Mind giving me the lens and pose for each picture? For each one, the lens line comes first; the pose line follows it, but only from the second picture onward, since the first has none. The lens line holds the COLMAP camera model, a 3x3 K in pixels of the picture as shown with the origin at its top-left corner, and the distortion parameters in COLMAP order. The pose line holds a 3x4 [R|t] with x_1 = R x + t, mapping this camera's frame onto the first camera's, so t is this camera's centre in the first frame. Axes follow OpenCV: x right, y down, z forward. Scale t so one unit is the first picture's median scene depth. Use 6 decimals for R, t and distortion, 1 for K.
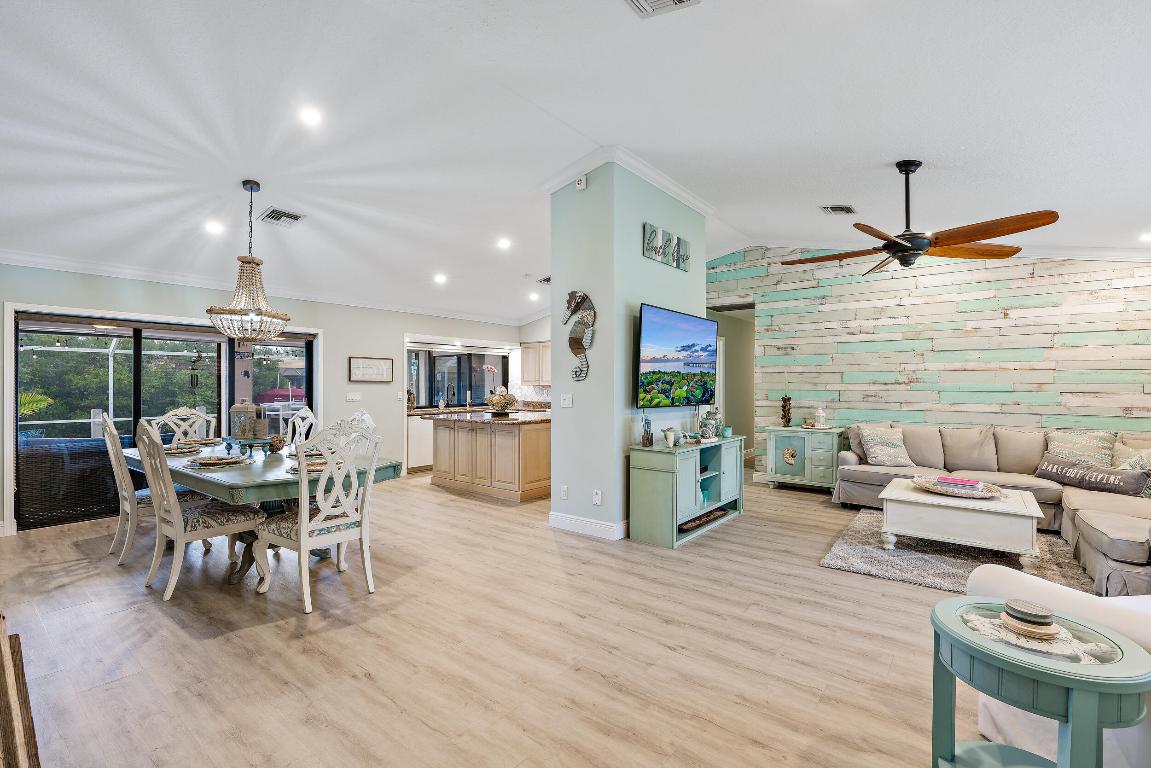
lens RADIAL K [[515.8, 0, 573.0], [0, 515.8, 381.8], [0, 0, 1]] dist [-0.016285, 0.006249]
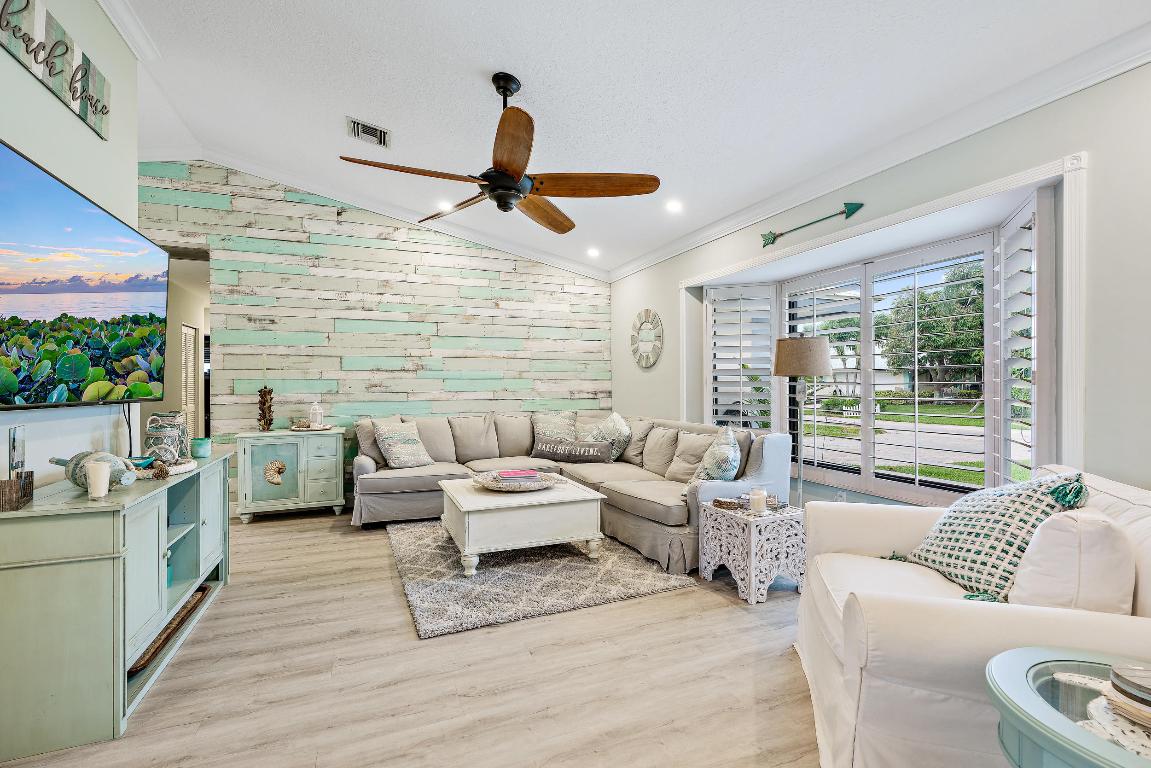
lens RADIAL K [[515.8, 0, 573.0], [0, 515.8, 381.8], [0, 0, 1]] dist [-0.016285, 0.006249]
pose [[0.487405, -0.001191, 0.873175, 0.009223], [0.002255, 0.999997, 0.000105, 0.026299], [-0.873173, 0.001918, 0.487406, 0.371076]]
